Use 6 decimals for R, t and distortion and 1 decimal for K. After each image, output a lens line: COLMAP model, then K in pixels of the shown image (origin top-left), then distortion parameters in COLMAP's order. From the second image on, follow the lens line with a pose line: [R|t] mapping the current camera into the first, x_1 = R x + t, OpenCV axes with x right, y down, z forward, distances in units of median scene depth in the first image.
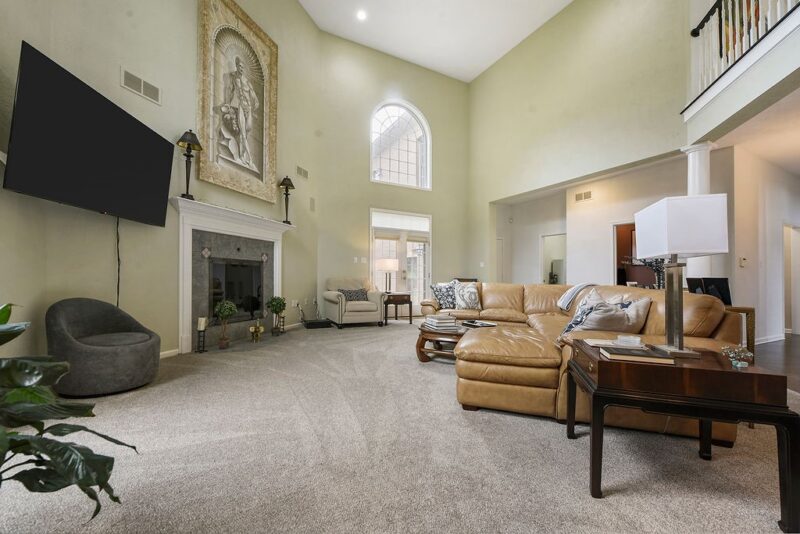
lens RADIAL K [[324.4, 0, 400.0], [0, 324.4, 267.0], [0, 0, 1]] dist [-0.000993, -0.000176]
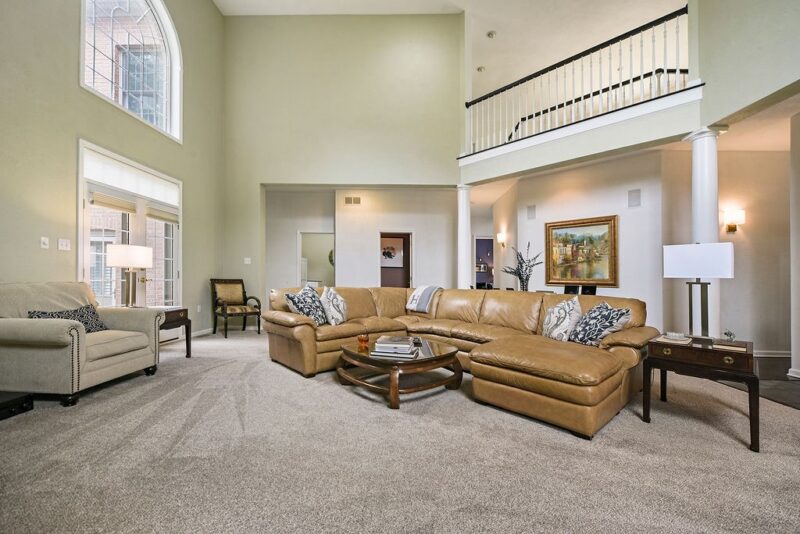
lens RADIAL K [[324.4, 0, 400.0], [0, 324.4, 267.0], [0, 0, 1]] dist [-0.000993, -0.000176]
pose [[0.494569, 0.018844, 0.868934, -0.427748], [-0.038878, 0.999244, 0.000458, -0.011404], [-0.868269, -0.034009, 0.494927, 0.513283]]
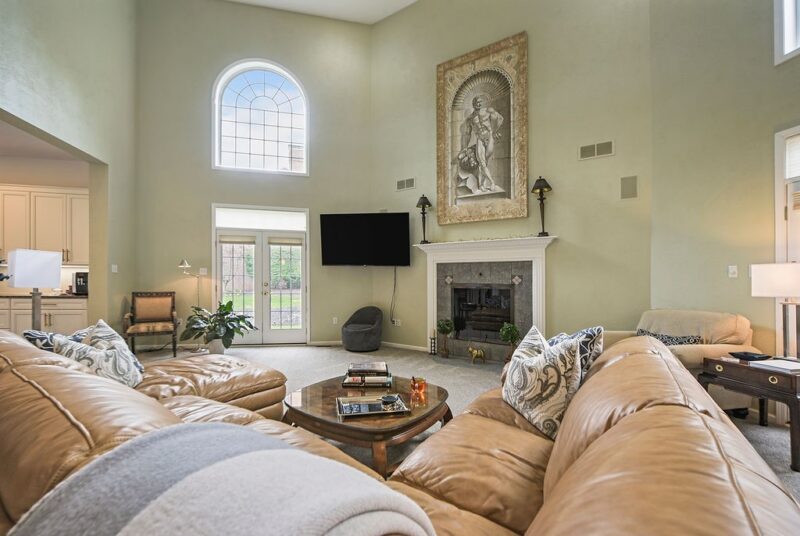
lens RADIAL K [[332.6, 0, 398.7], [0, 332.6, 287.4], [0, 0, 1]] dist [-0.000090, -0.000140]
pose [[-0.270596, -0.004915, -0.962681, 0.610039], [0.013023, 0.999877, -0.008766, -0.005212], [0.962605, -0.014909, -0.270498, 1.004022]]
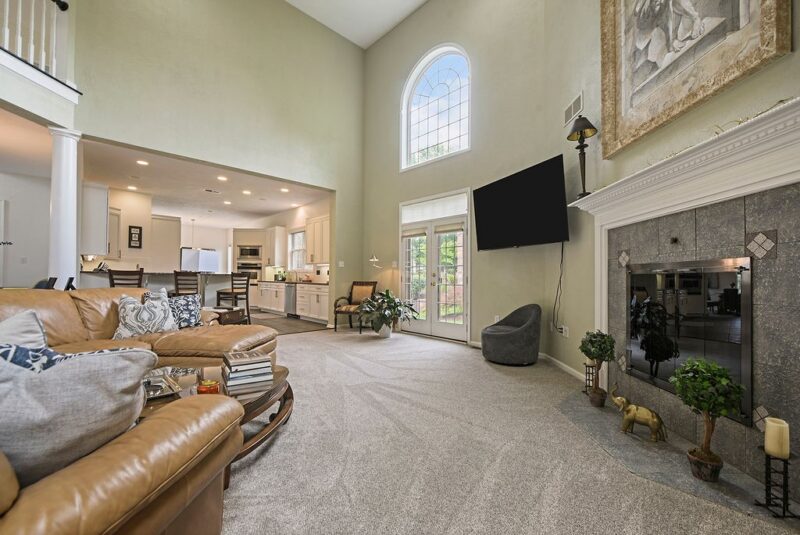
lens RADIAL K [[329.0, 0, 398.6], [0, 329.0, 278.2], [0, 0, 1]] dist [-0.001626, -0.000400]
pose [[-0.962643, -0.024802, -0.269634, 0.012227], [-0.015908, 0.999257, -0.035119, 0.021989], [0.270305, -0.029518, -0.962322, 1.305246]]
